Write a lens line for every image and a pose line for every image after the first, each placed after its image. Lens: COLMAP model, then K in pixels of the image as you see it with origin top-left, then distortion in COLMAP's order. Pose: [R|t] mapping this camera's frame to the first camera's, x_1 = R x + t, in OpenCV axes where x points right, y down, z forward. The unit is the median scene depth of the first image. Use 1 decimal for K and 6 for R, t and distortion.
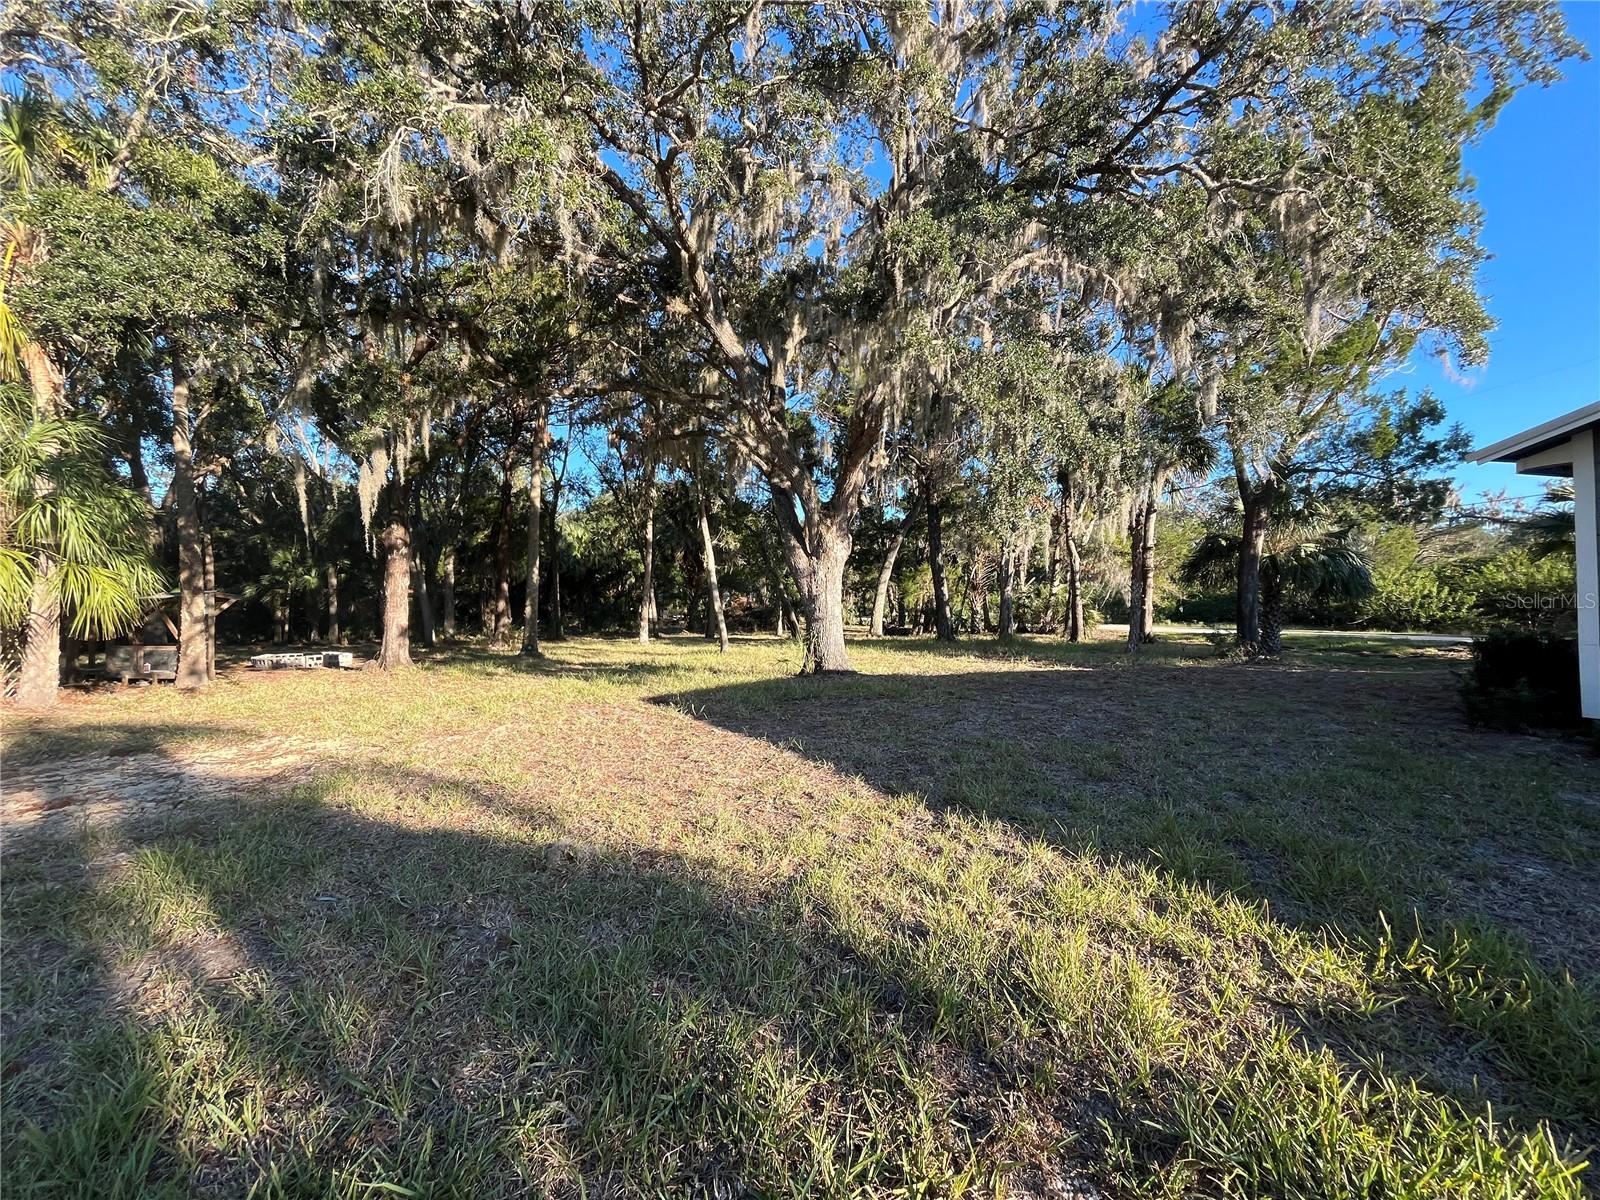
lens RADIAL K [[645.1, 0, 805.5], [0, 645.1, 609.2], [0, 0, 1]] dist [-0.000504, -0.000958]
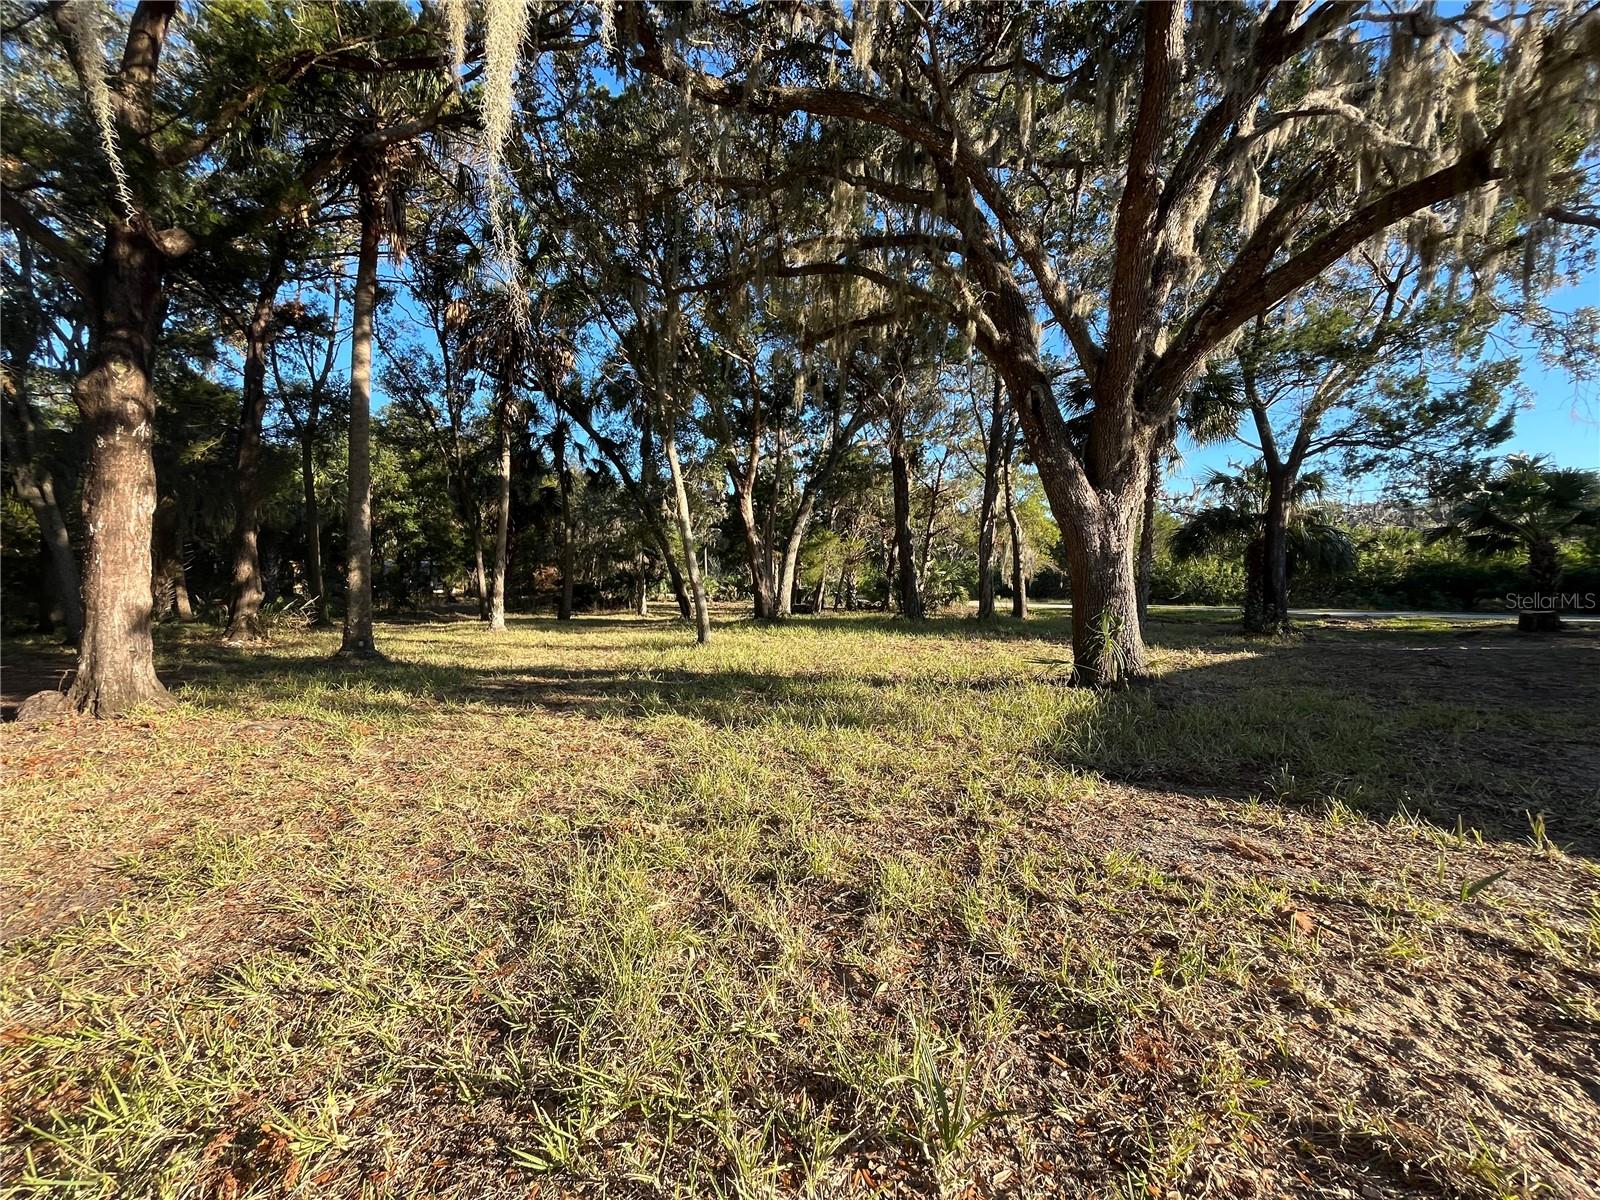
lens RADIAL K [[645.1, 0, 796.7], [0, 645.1, 597.6], [0, 0, 1]] dist [-0.000504, -0.000958]
pose [[0.923812, -0.000676, 0.382846, -0.384798], [-0.006357, 0.999834, 0.017104, 0.009250], [-0.382794, -0.018234, 0.923654, 0.438382]]
